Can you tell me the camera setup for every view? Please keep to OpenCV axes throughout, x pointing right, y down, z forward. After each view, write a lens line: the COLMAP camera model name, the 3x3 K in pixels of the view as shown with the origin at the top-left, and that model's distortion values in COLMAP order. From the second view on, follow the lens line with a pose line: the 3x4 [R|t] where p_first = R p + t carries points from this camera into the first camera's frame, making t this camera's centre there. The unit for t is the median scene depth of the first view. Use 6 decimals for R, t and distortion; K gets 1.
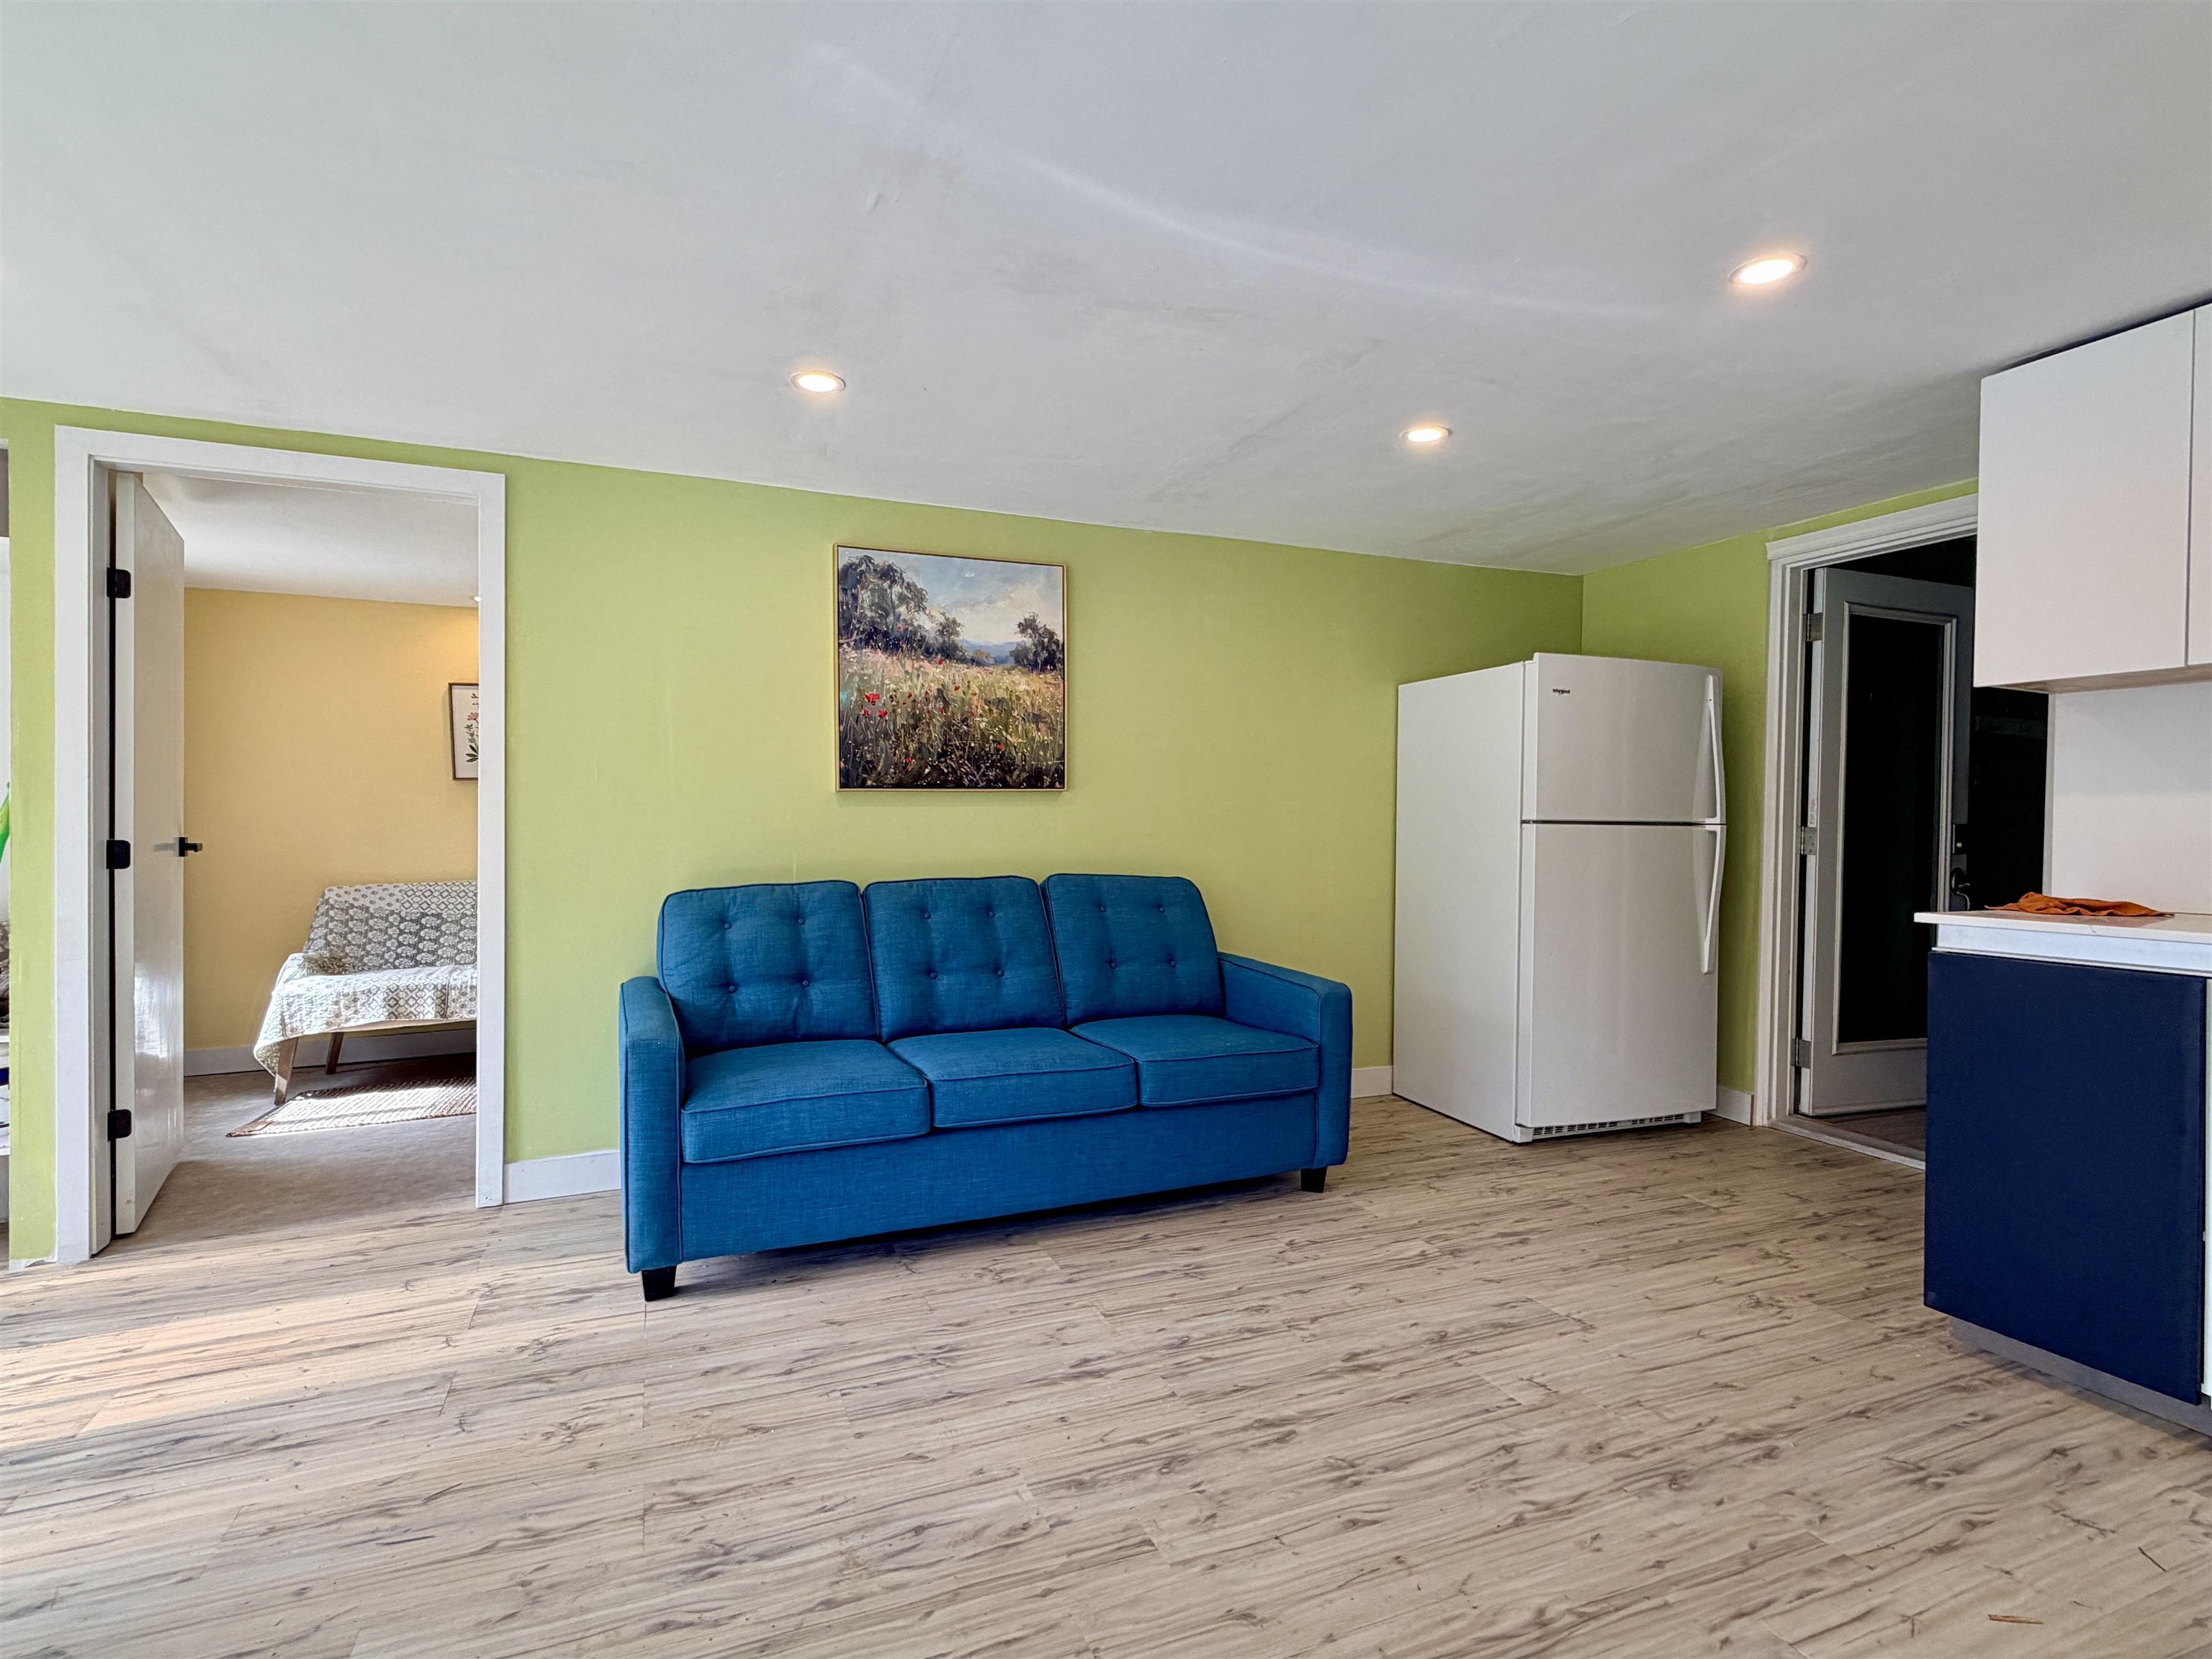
lens RADIAL K [[1083.4, 0, 1106.0], [0, 1083.4, 833.2], [0, 0, 1]] dist [-0.001629, 0.000554]
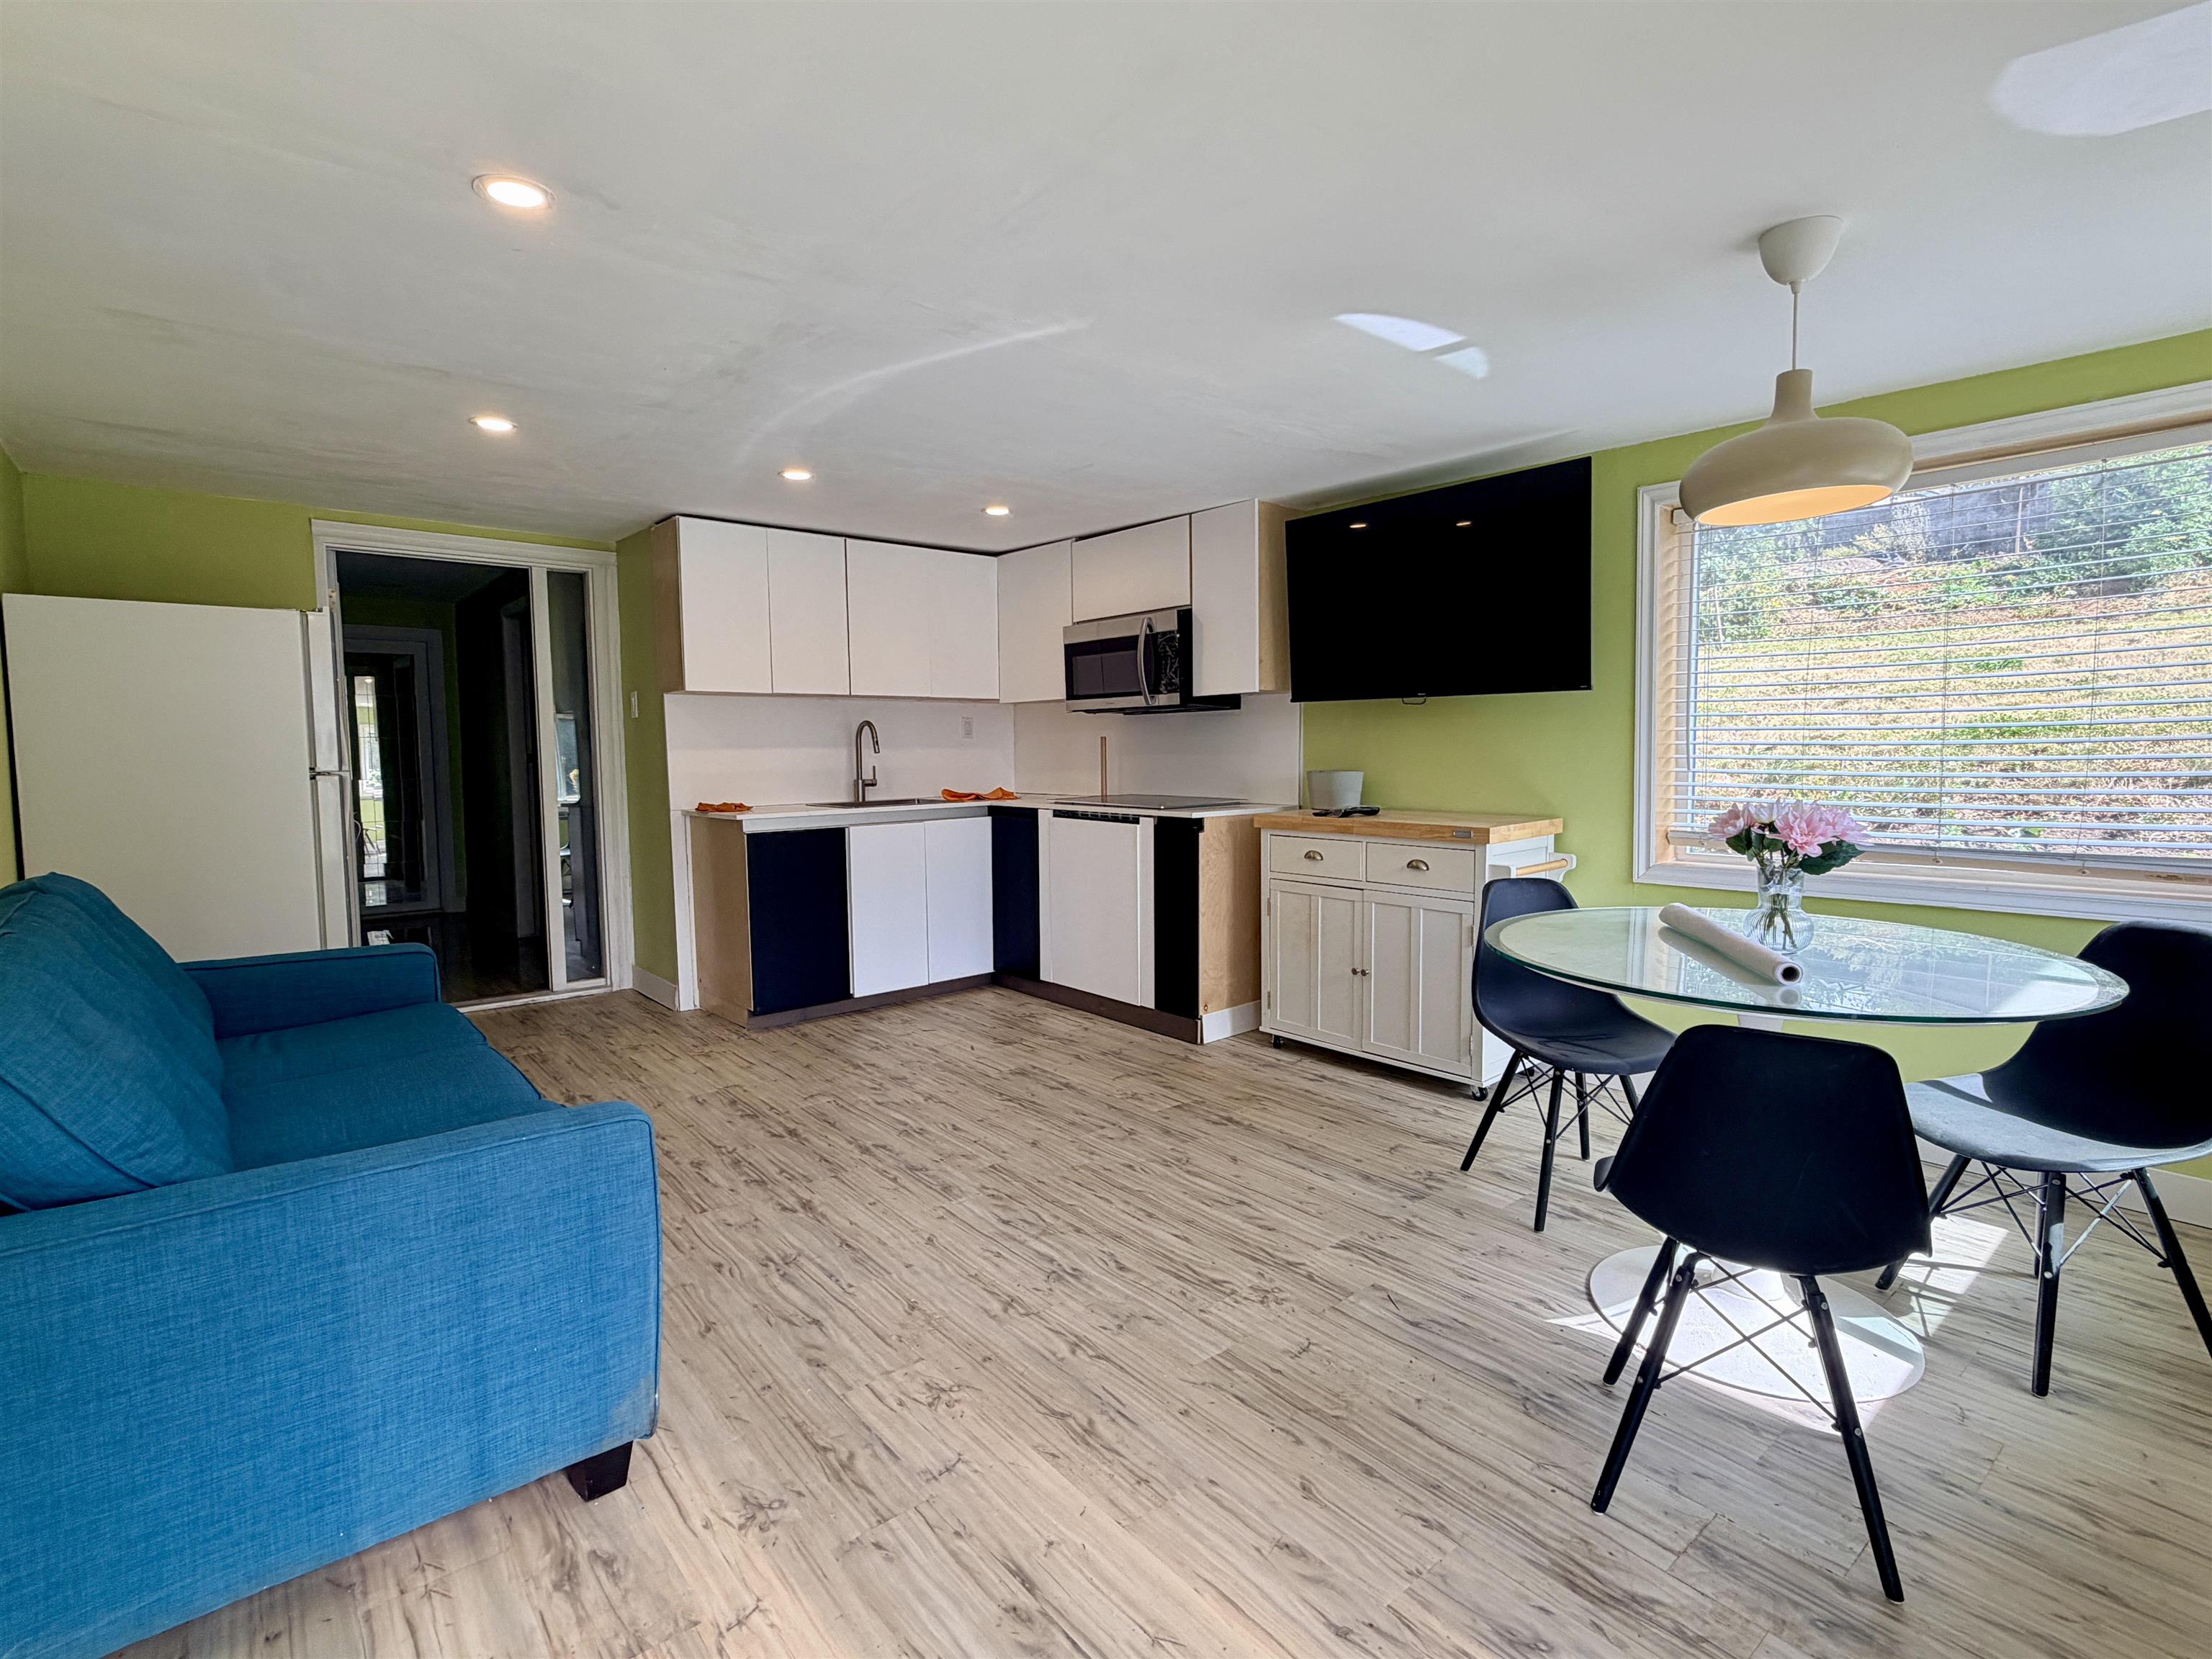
lens RADIAL K [[1083.4, 0, 1106.0], [0, 1083.4, 833.2], [0, 0, 1]] dist [-0.001629, 0.000554]
pose [[-0.299519, -0.081302, 0.950620, -0.871608], [0.014680, 0.995852, 0.089796, -0.038432], [-0.953977, 0.040851, -0.297083, 0.672872]]
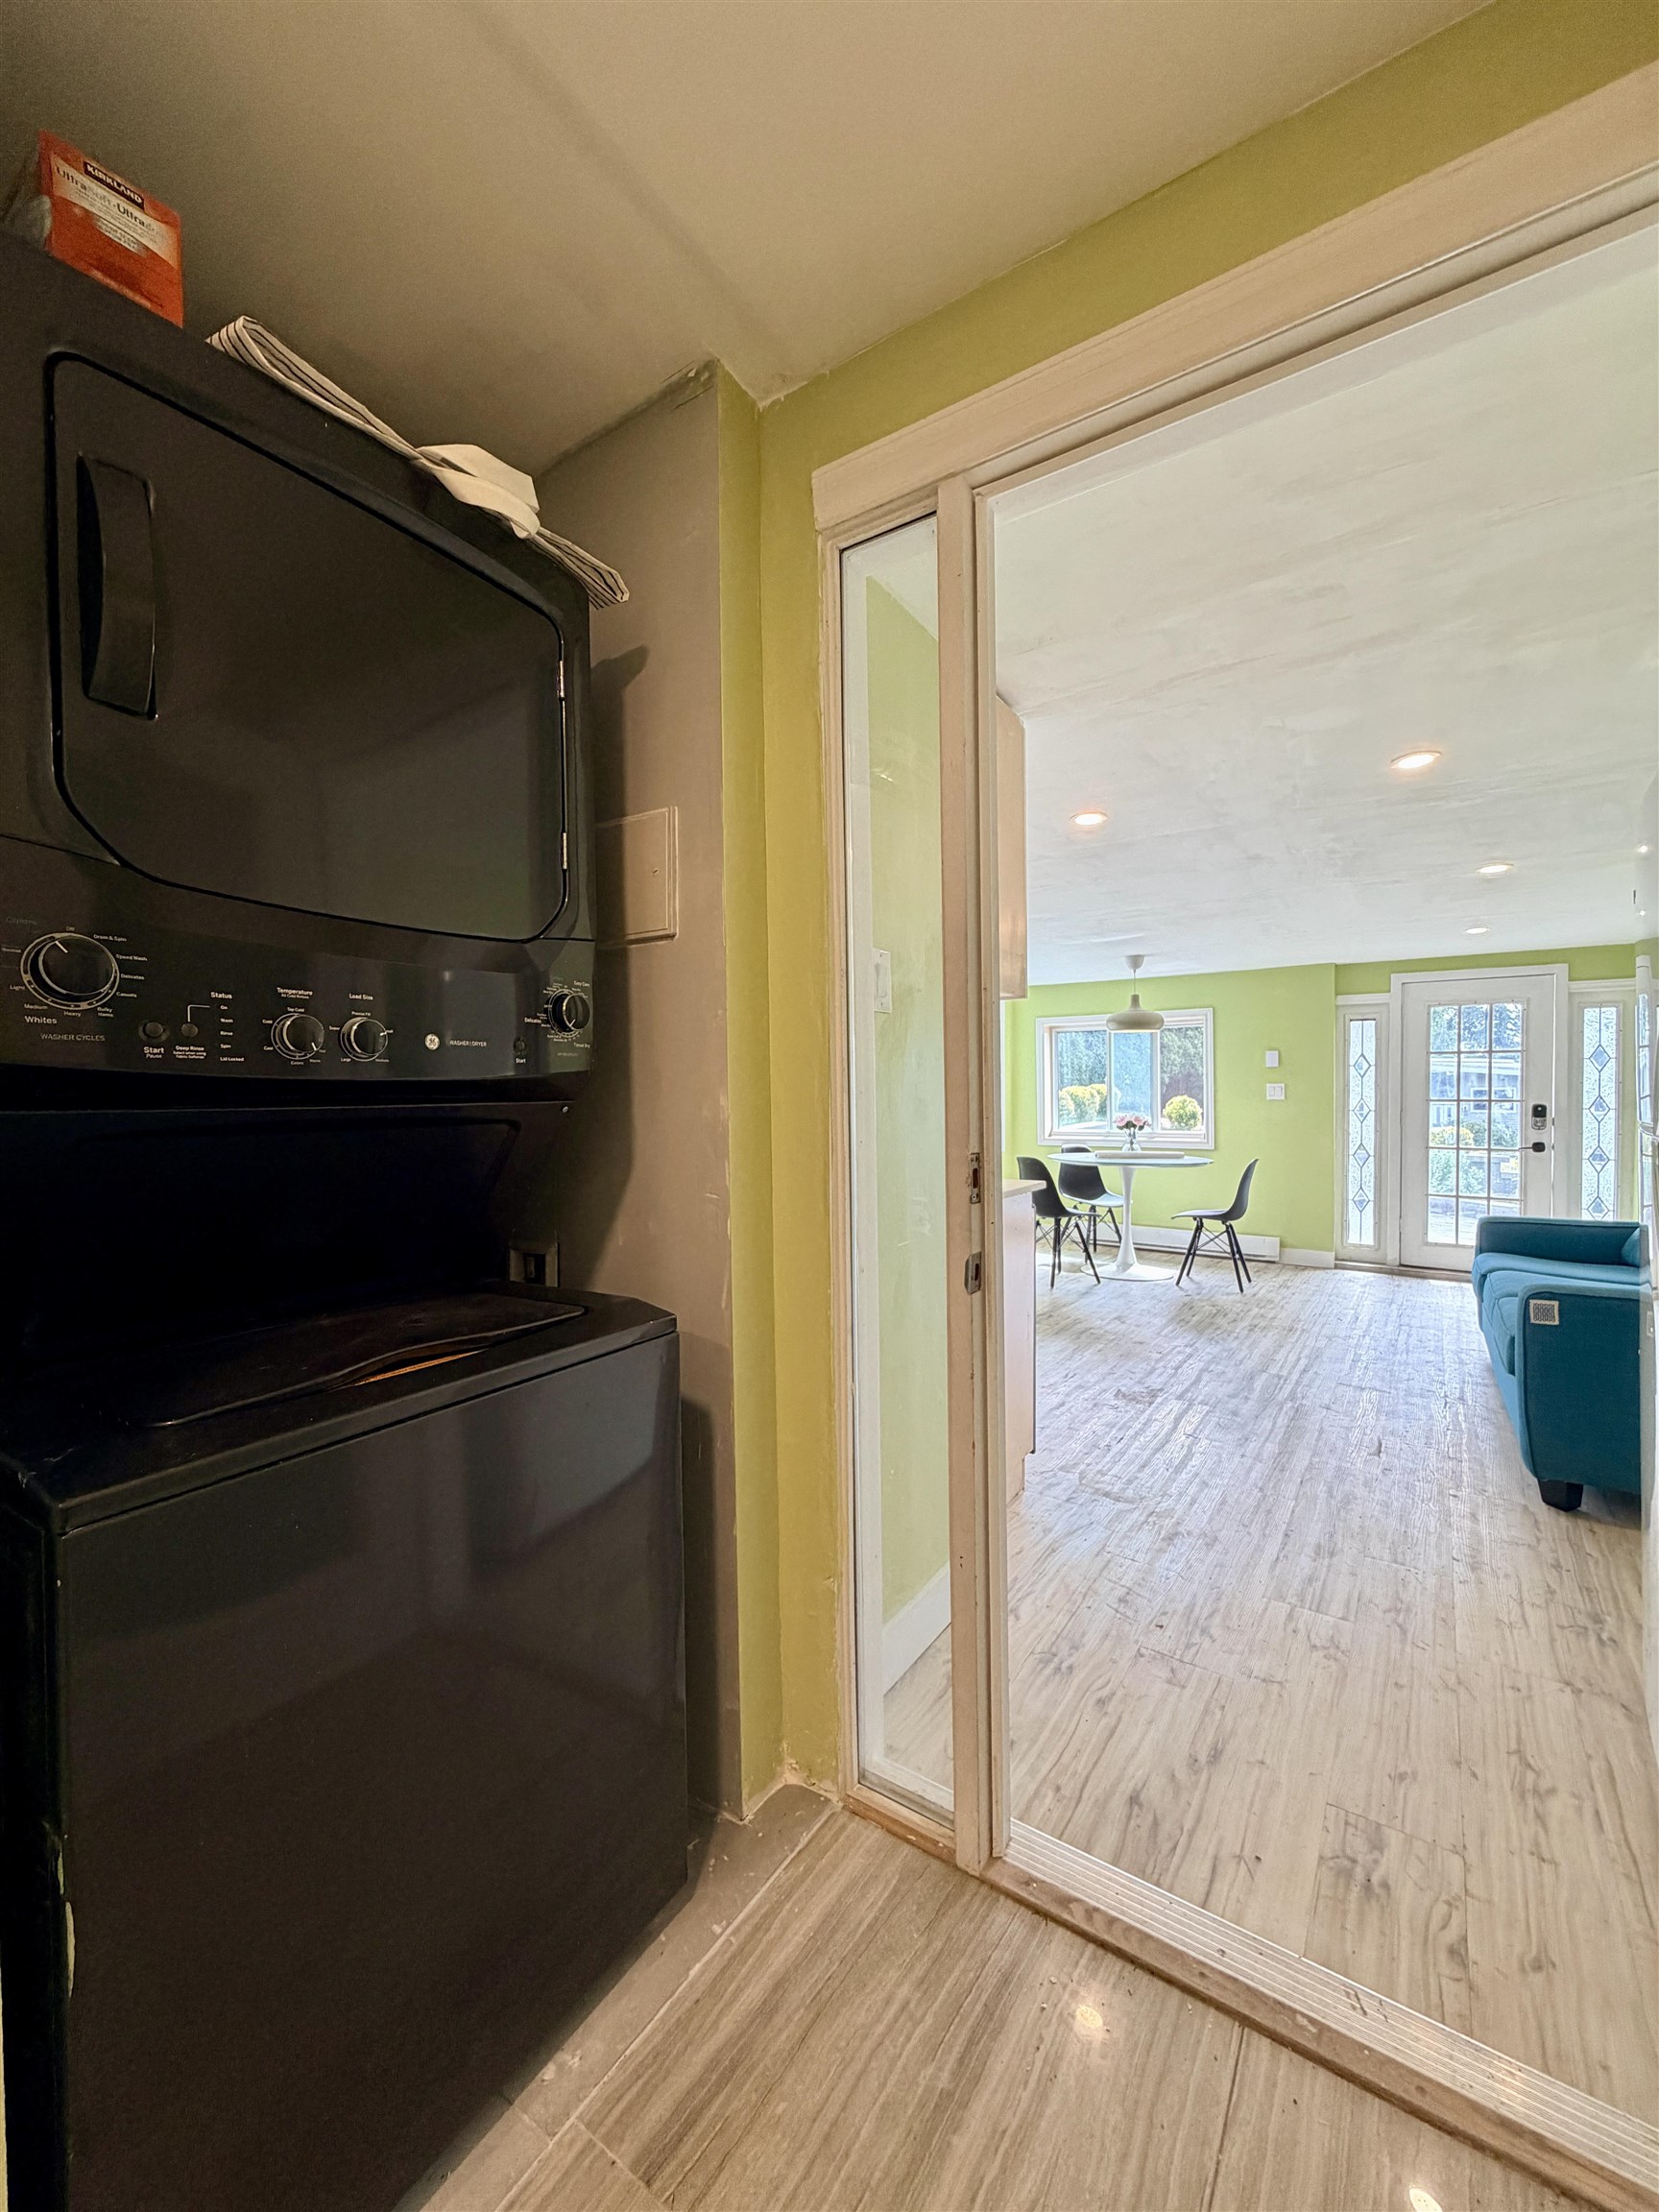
lens RADIAL K [[871.0, 0, 829.5], [0, 871.0, 1106.0], [0, 0, 1]] dist [-0.000716, -0.000048]
pose [[-0.838284, -0.001100, -0.545233, 1.129851], [-0.006805, 0.999941, 0.008444, -0.023147], [0.545192, 0.010789, -0.838242, 1.269058]]
